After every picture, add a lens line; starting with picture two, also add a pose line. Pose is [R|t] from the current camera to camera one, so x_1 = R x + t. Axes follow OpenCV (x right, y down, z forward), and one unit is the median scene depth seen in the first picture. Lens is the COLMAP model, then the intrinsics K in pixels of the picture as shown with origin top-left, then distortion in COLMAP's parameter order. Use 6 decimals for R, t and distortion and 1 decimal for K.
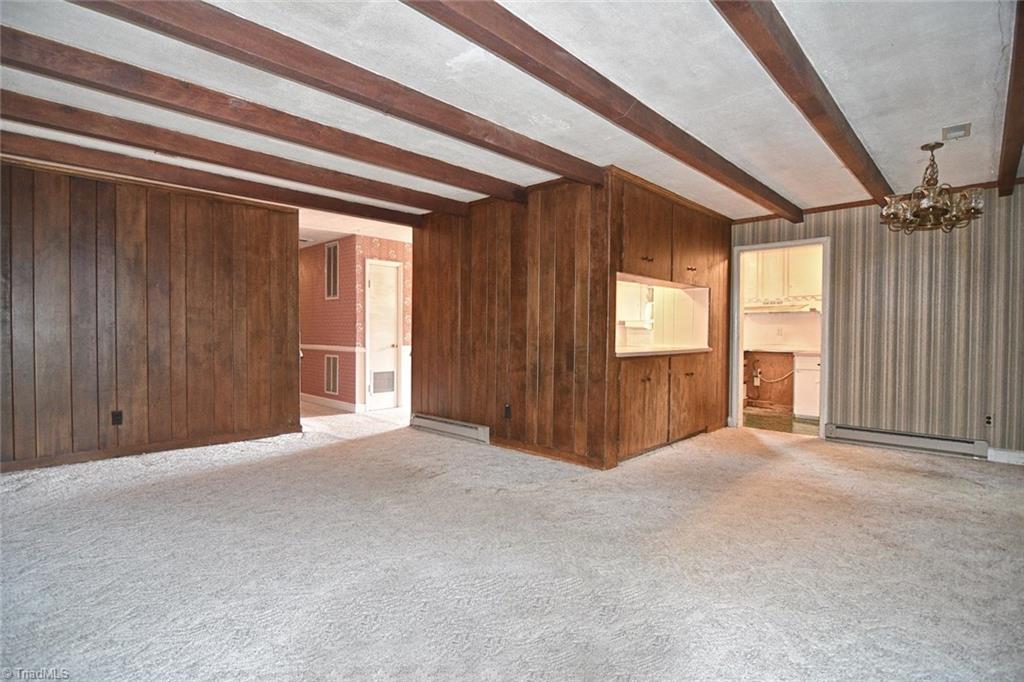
lens RADIAL K [[489.4, 0, 500.0], [0, 489.4, 338.2], [0, 0, 1]] dist [-0.000070, -0.015806]
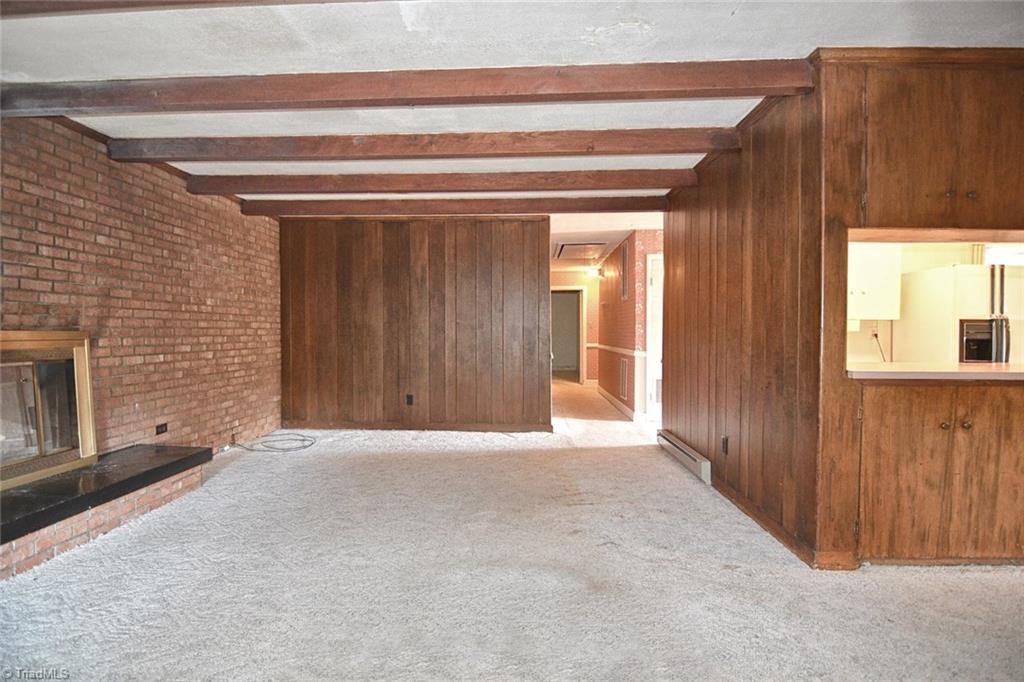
lens RADIAL K [[491.6, 0, 503.5], [0, 491.6, 337.5], [0, 0, 1]] dist [-0.003732, -0.007251]
pose [[0.666762, 0.004123, -0.745259, 0.389678], [-0.009748, 0.999947, -0.003189, -0.002794], [0.745207, 0.009392, 0.666767, 0.317694]]
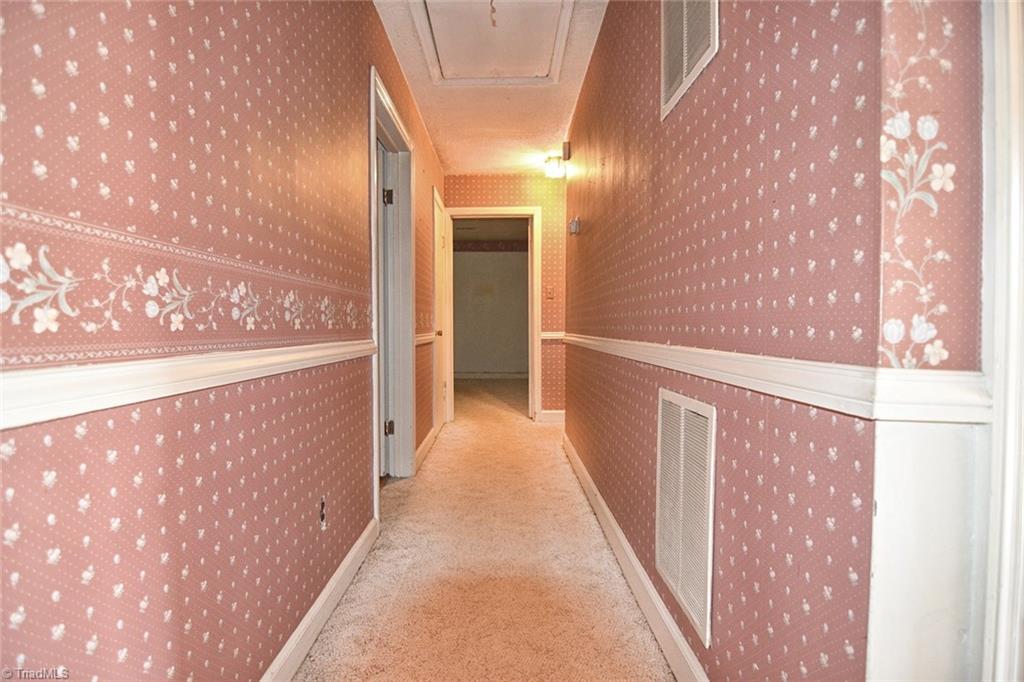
lens RADIAL K [[491.6, 0, 503.5], [0, 491.6, 337.5], [0, 0, 1]] dist [-0.003732, -0.007251]
pose [[0.705125, 0.011390, -0.708992, -0.460950], [-0.008566, 0.999935, 0.007544, 0.020569], [0.709031, 0.000754, 0.705176, 1.459209]]
